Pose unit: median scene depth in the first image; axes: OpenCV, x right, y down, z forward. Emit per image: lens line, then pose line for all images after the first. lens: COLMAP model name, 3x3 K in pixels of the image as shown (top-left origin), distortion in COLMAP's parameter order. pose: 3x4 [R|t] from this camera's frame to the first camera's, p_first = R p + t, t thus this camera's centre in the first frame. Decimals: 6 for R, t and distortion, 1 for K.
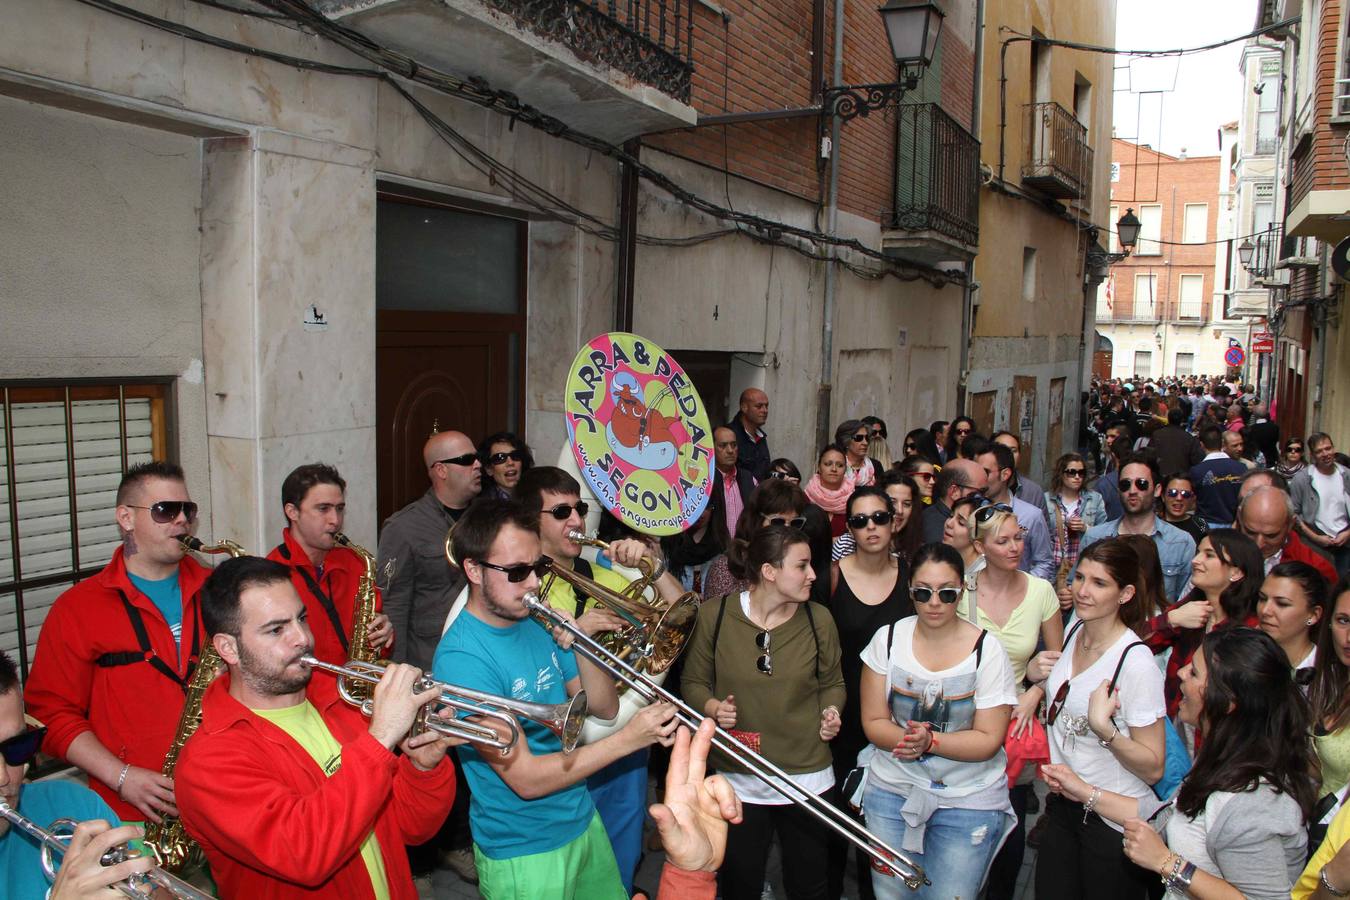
lens RADIAL K [[1038.8, 0, 698.4], [0, 1038.8, 473.3], [0, 0, 1]] dist [-0.146741, 0.111441]
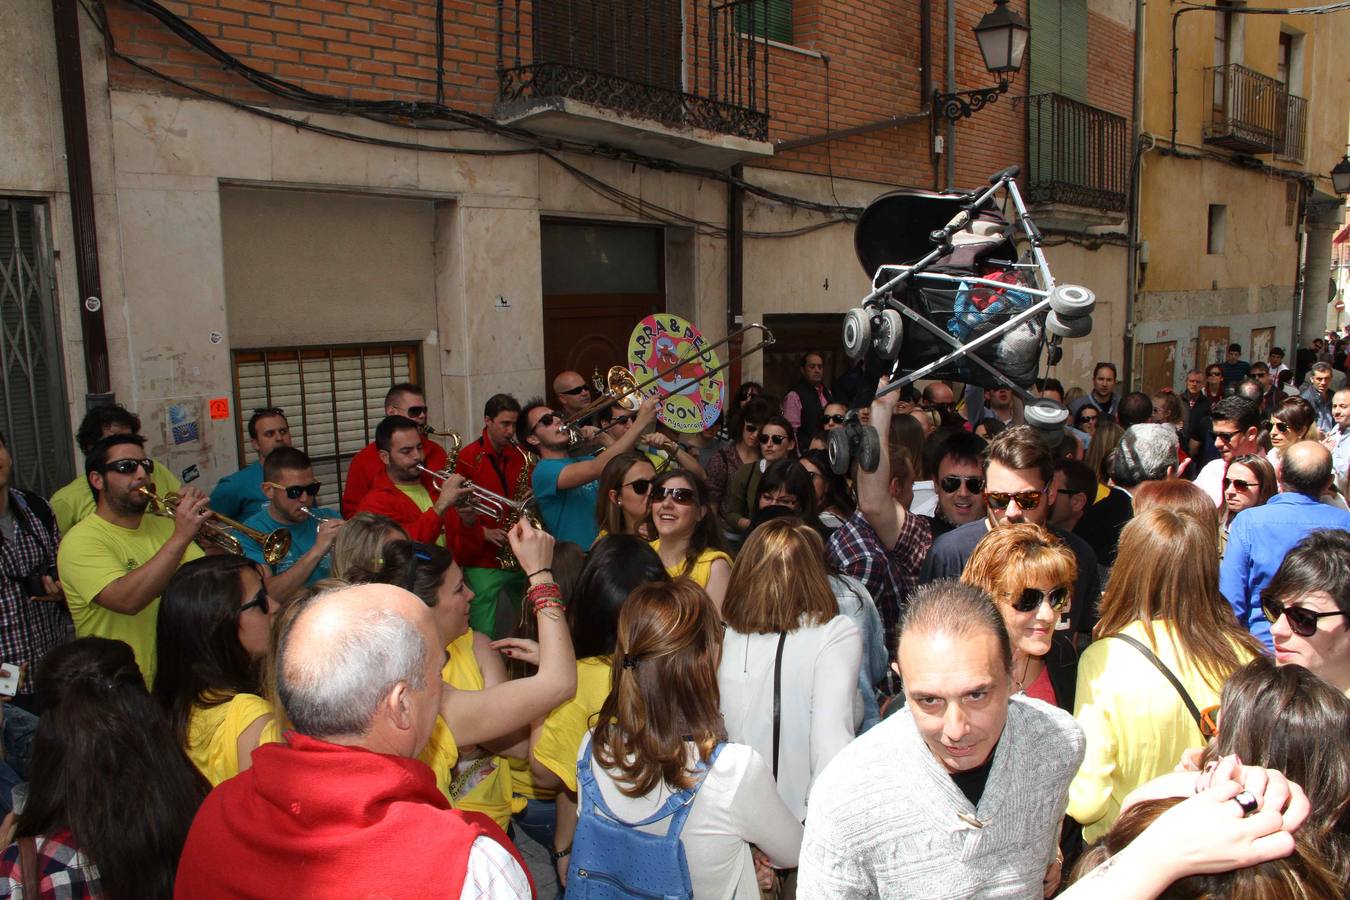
lens RADIAL K [[1038.8, 0, 698.4], [0, 1038.8, 473.3], [0, 0, 1]] dist [-0.146741, 0.111441]
pose [[0.953420, 0.032081, -0.299937, 0.369877], [-0.016348, 0.998362, 0.054820, 0.020474], [0.301204, -0.047363, 0.952383, -0.427068]]
